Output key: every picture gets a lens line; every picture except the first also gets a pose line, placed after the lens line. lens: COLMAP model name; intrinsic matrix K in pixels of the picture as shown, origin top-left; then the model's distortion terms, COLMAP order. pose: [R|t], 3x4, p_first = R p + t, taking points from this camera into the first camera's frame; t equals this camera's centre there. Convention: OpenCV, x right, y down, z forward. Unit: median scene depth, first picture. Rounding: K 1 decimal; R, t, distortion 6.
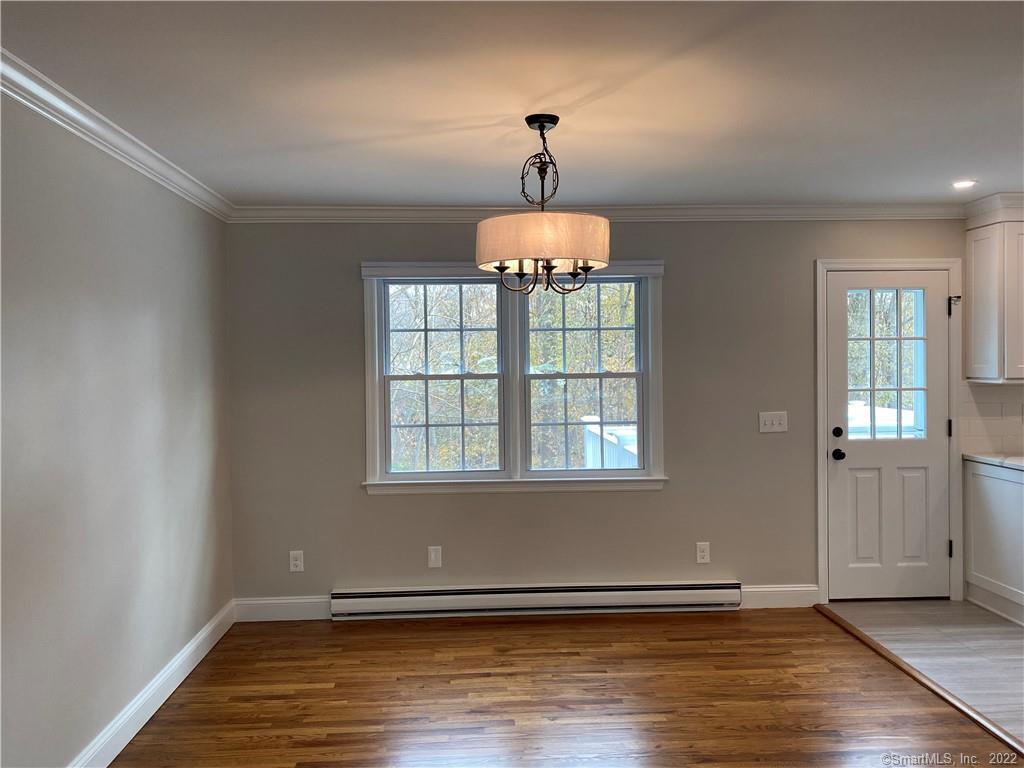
lens RADIAL K [[779.8, 0, 512.0], [0, 779.8, 384.0], [0, 0, 1]] dist [0.008631, -0.001056]
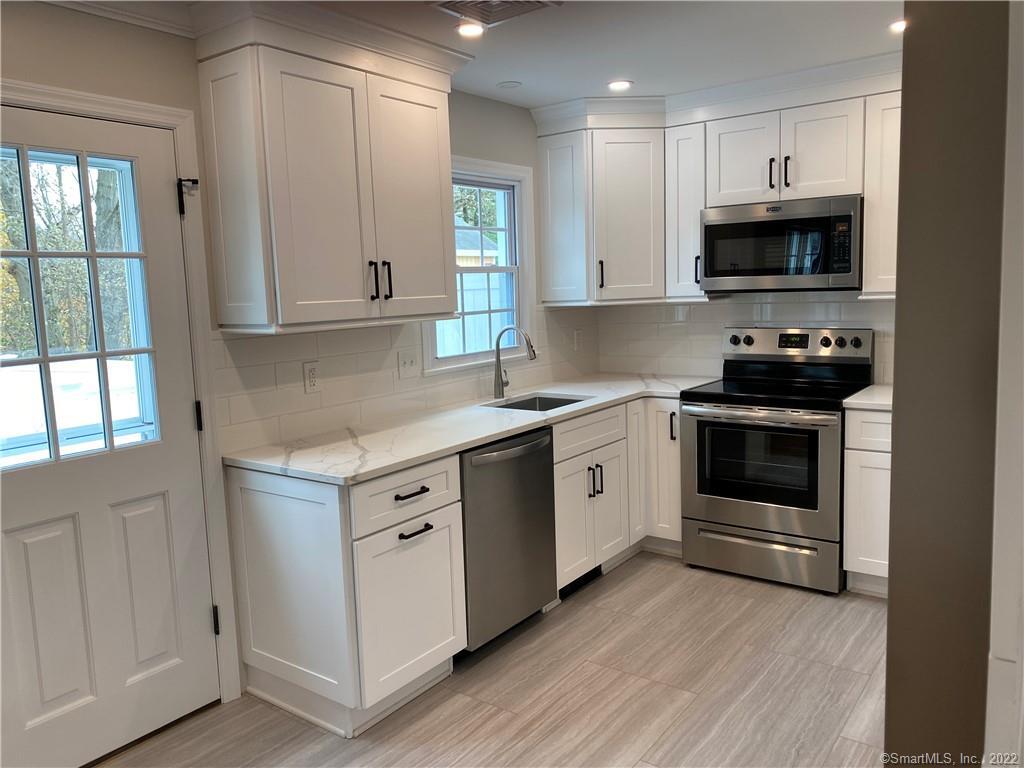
lens RADIAL K [[779.8, 0, 512.0], [0, 779.8, 384.0], [0, 0, 1]] dist [0.008631, -0.001056]
pose [[0.625259, -0.106528, 0.773112, 0.267224], [0.036294, 0.993537, 0.107548, -0.019010], [-0.779573, -0.039186, 0.625085, 0.470685]]
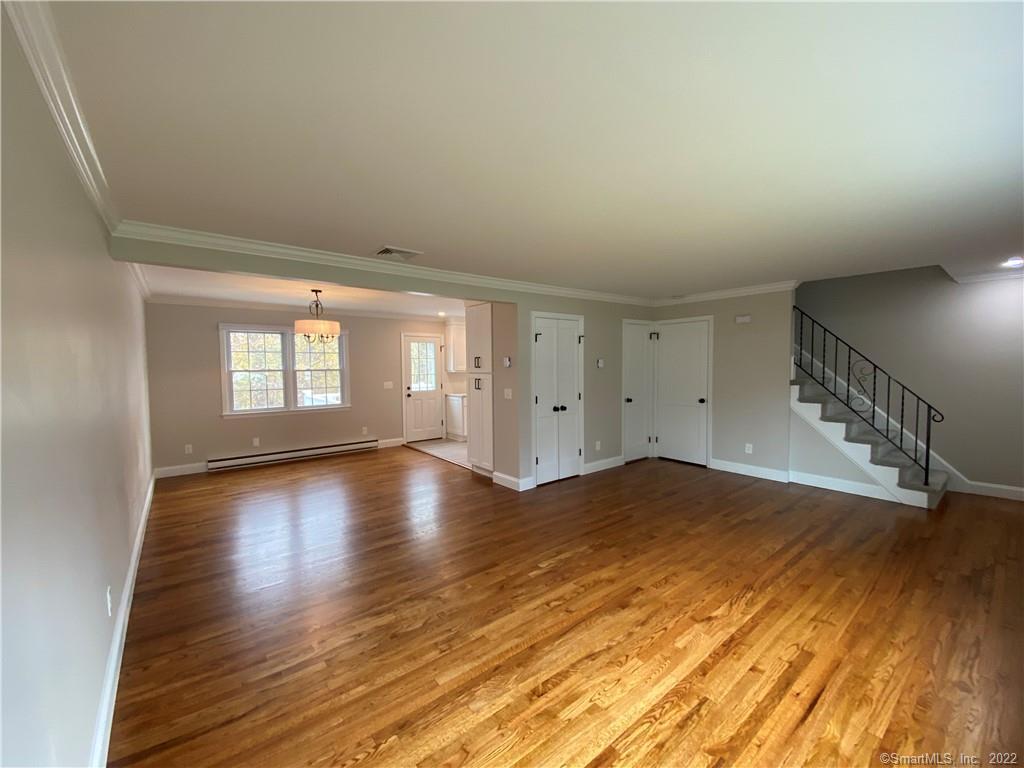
lens RADIAL K [[407.3, 0, 512.0], [0, 407.3, 384.0], [0, 0, 1]] dist [0.000869, 0.000002]
pose [[0.811256, -0.021718, 0.584287, -0.194523], [0.008397, 0.999640, 0.025497, 0.007487], [-0.584630, -0.015779, 0.811146, -0.549977]]
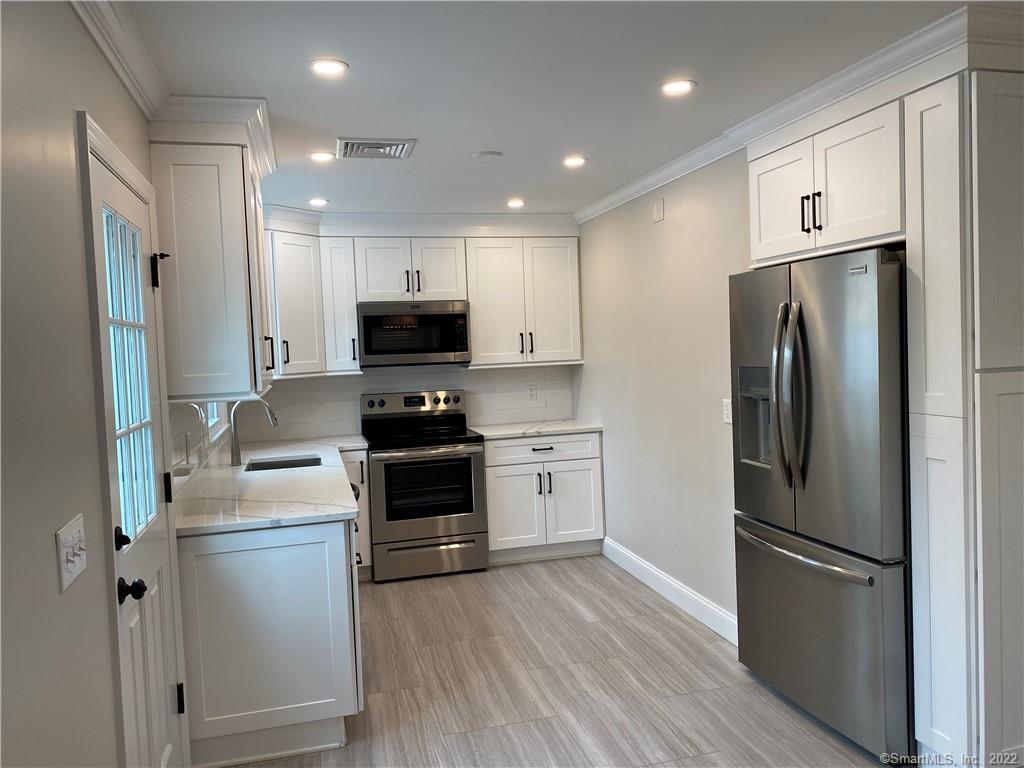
lens RADIAL K [[779.8, 0, 512.0], [0, 779.8, 384.0], [0, 0, 1]] dist [0.008631, -0.001056]
pose [[-0.232184, -0.026443, 0.972312, -0.041362], [0.051206, 0.997912, 0.039367, -0.027179], [-0.971323, 0.058929, -0.230345, 0.886666]]
